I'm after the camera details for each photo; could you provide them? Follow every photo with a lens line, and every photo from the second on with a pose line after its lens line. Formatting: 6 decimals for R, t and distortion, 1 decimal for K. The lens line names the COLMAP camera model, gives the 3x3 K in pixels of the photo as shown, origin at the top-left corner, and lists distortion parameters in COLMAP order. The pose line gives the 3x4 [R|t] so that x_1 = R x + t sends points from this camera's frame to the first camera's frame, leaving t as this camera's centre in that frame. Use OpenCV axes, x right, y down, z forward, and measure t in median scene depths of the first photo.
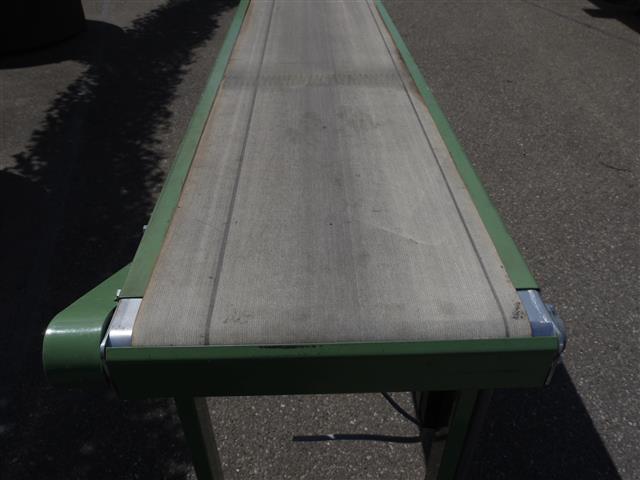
lens RADIAL K [[520.8, 0, 317.9], [0, 520.8, 238.0], [0, 0, 1]] dist [-0.018647, -0.000783]
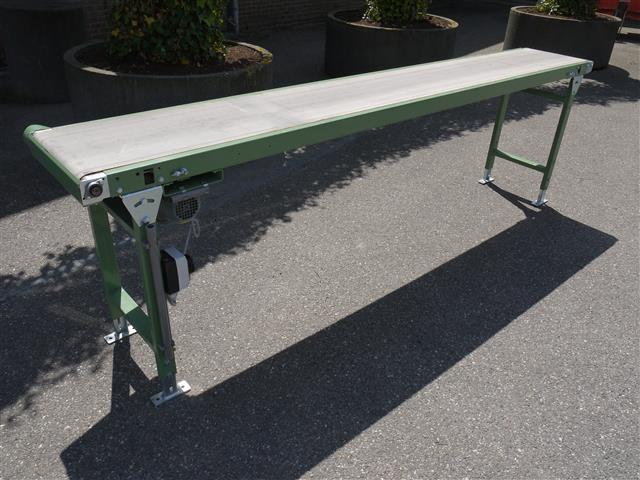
lens RADIAL K [[520.8, 0, 323.0], [0, 520.8, 241.5], [0, 0, 1]] dist [-0.018647, -0.000783]
pose [[0.637594, 0.425492, -0.642207, 0.551057], [-0.495787, 0.864689, 0.080670, -0.066817], [0.589634, 0.266964, 0.762274, -0.034286]]
